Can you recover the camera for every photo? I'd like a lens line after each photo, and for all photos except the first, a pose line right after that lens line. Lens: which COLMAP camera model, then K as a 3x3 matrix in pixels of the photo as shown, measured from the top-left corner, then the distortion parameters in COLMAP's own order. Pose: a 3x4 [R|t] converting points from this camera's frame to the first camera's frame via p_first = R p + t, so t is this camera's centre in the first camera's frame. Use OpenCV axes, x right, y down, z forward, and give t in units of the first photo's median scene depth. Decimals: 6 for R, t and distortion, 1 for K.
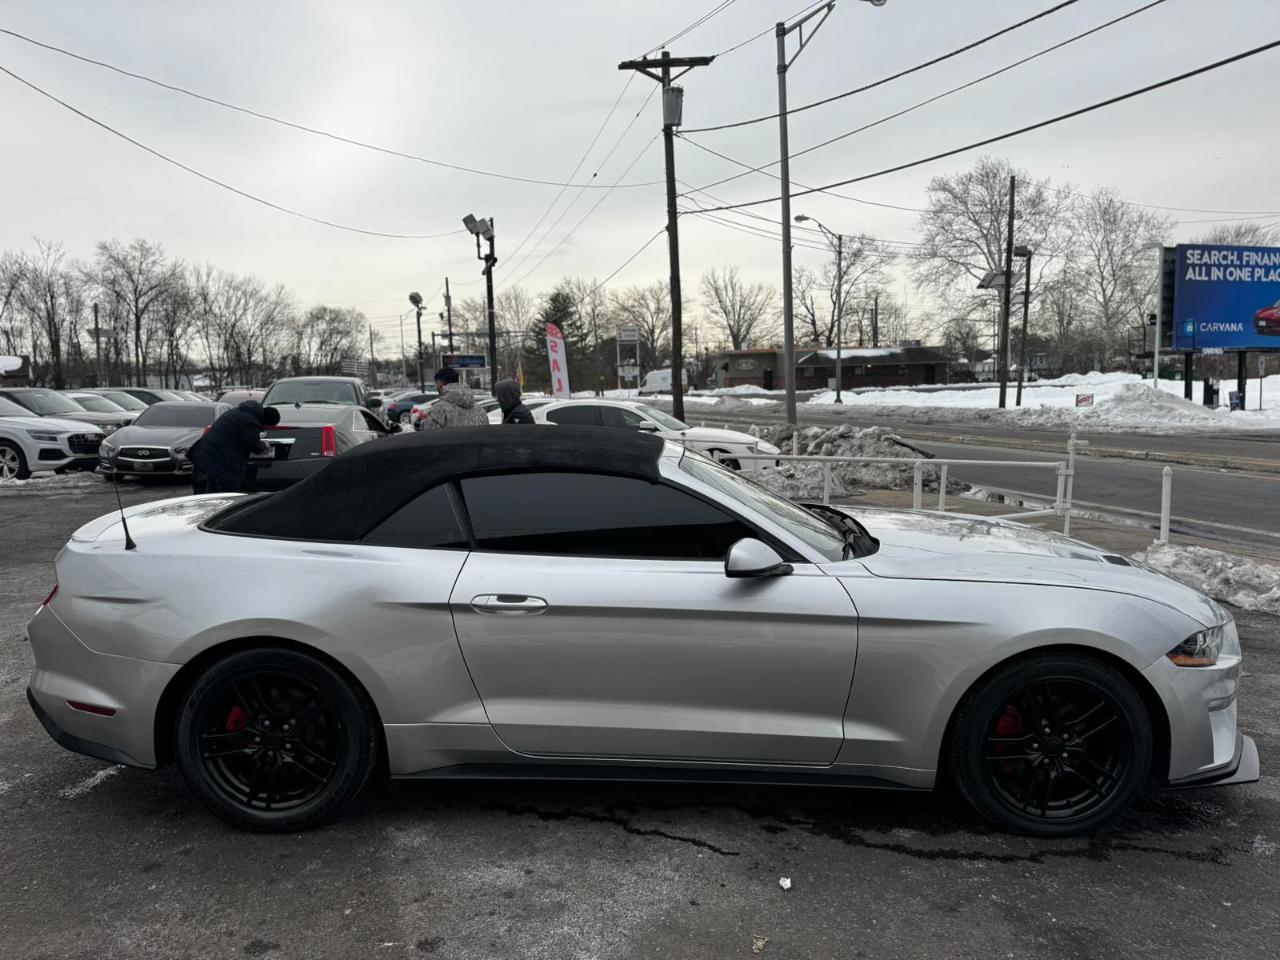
lens RADIAL K [[898.1, 0, 643.6], [0, 898.1, 470.9], [0, 0, 1]] dist [0.044167, -0.056512]
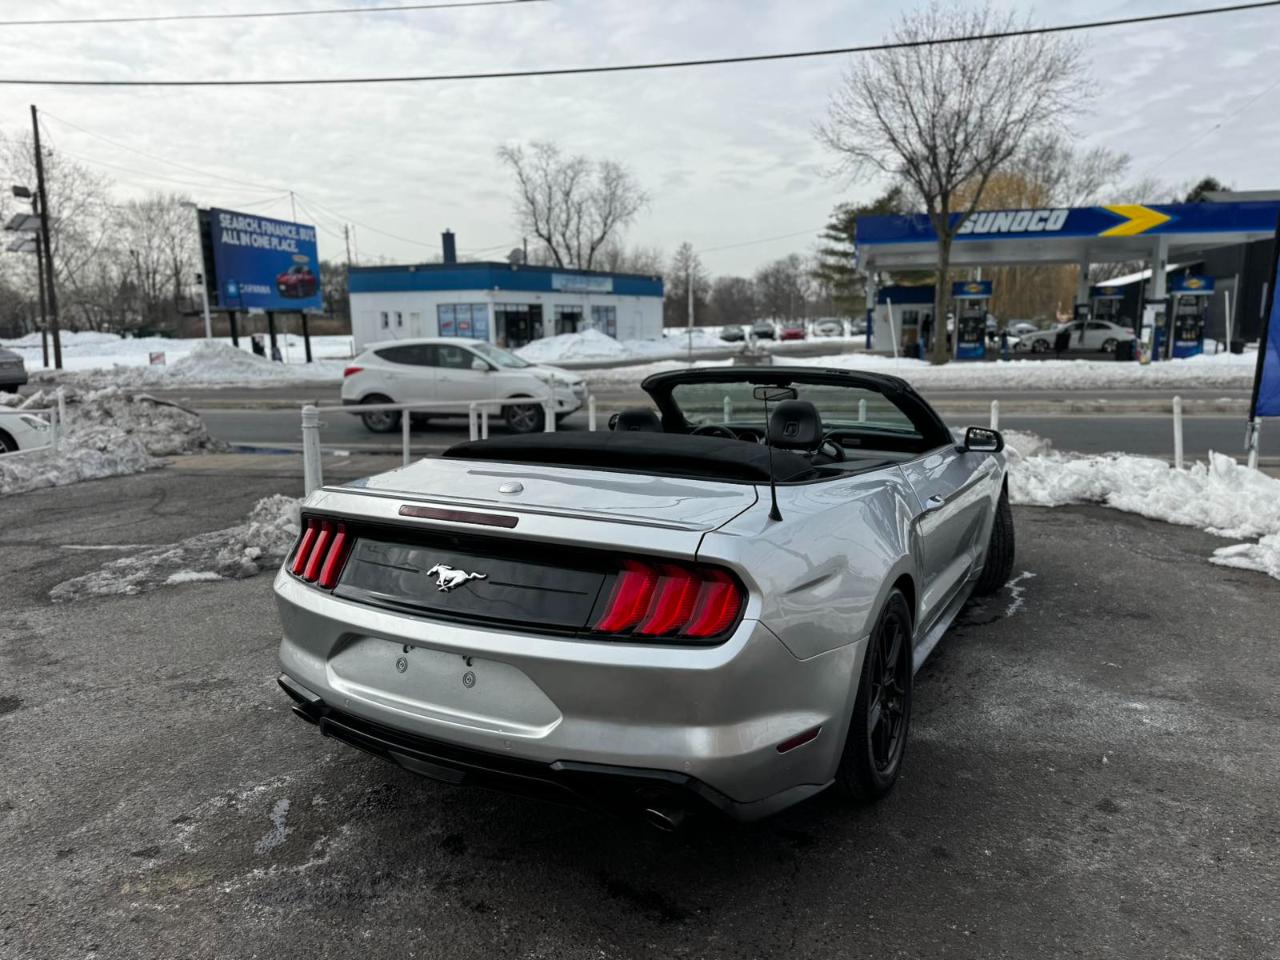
lens RADIAL K [[898.1, 0, 628.3], [0, 898.1, 481.4], [0, 0, 1]] dist [0.044167, -0.056512]
pose [[0.484795, -0.139515, 0.863429, -0.123795], [0.093336, 0.989811, 0.107530, -0.003655], [-0.869633, 0.028459, 0.492877, 0.072794]]
